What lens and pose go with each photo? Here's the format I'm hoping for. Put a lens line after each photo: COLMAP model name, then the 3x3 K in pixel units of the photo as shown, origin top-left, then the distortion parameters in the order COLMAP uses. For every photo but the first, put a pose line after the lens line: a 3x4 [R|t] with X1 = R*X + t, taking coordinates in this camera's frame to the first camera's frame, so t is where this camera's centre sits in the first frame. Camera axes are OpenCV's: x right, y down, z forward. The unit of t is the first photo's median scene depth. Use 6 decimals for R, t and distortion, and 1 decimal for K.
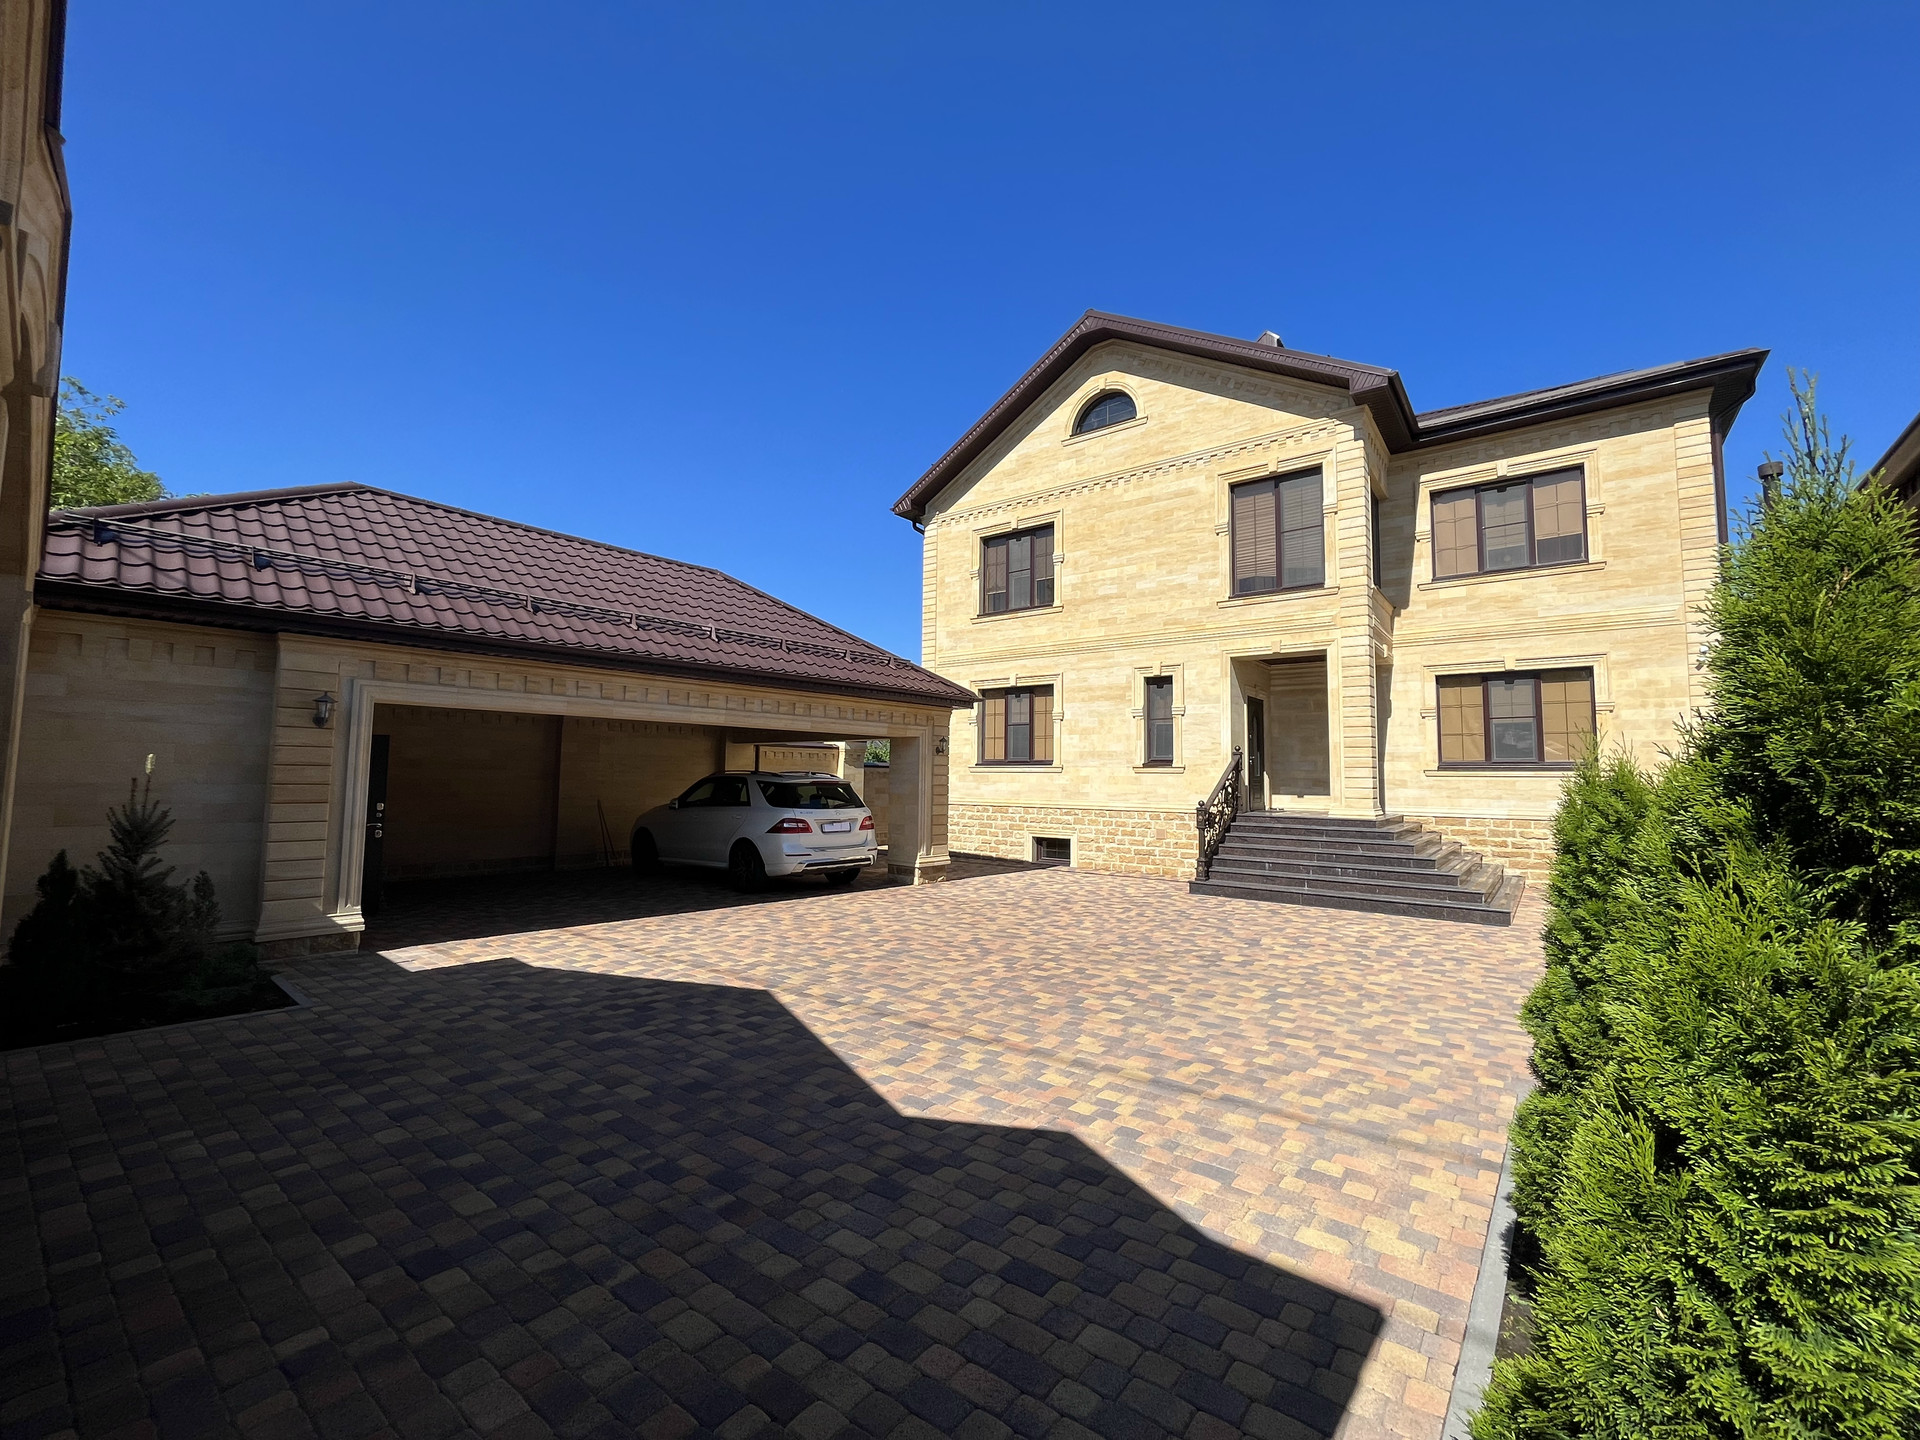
lens RADIAL K [[780.8, 0, 957.2], [0, 780.8, 719.8], [0, 0, 1]] dist [-0.004062, -0.000258]
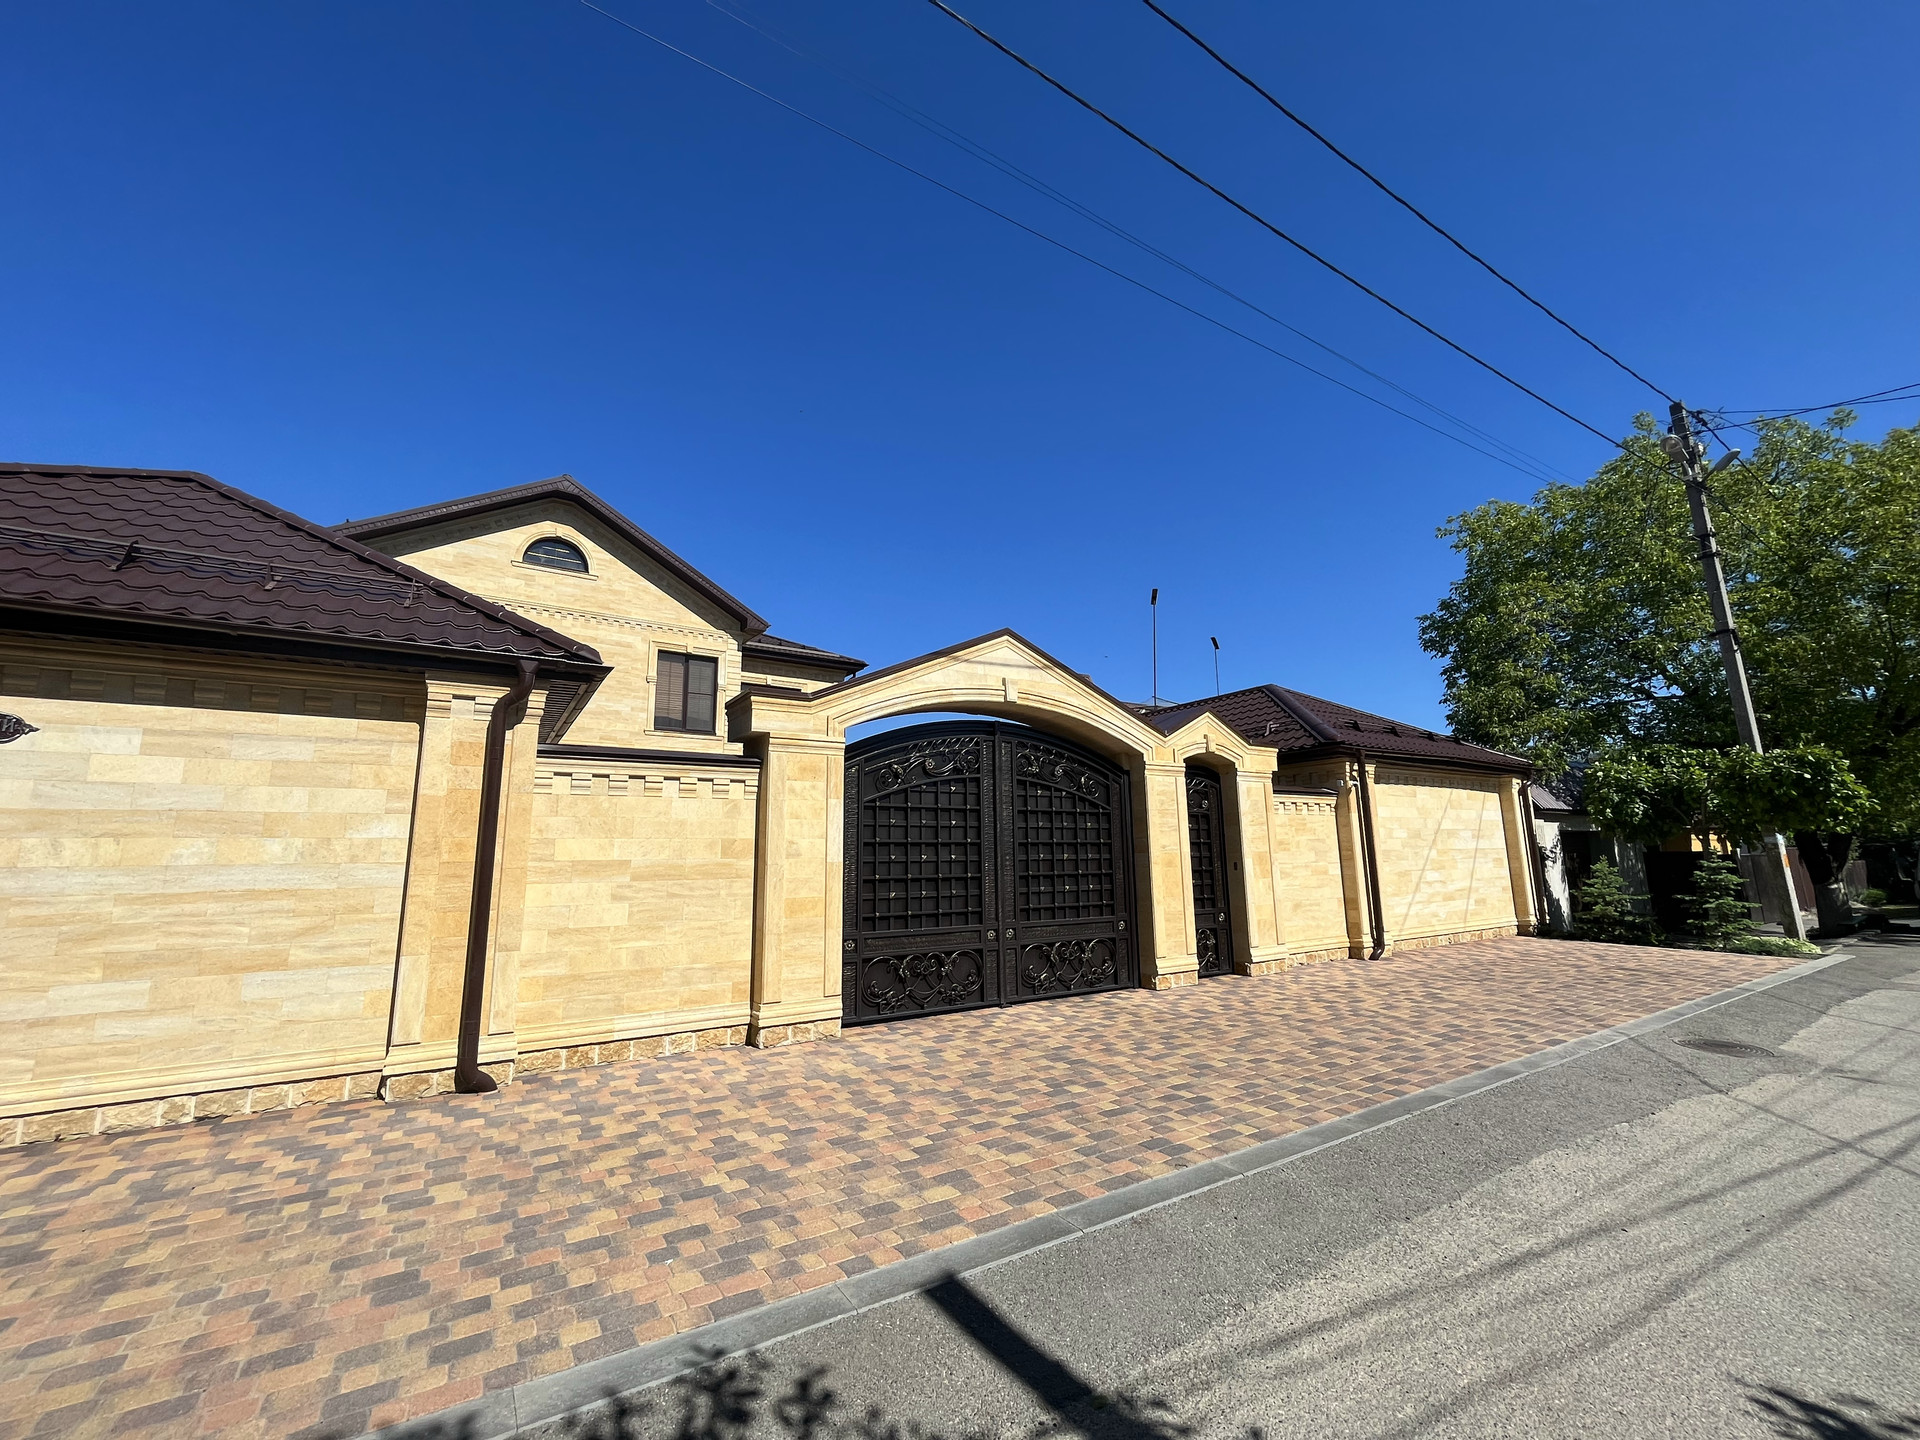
lens RADIAL K [[780.8, 0, 956.6], [0, 780.8, 719.1], [0, 0, 1]] dist [-0.004062, -0.000258]
pose [[0.307393, 0.158159, 0.938347, -0.813103], [-0.047790, 0.987413, -0.150773, 0.014123], [-0.950382, 0.001503, 0.311083, 0.031034]]
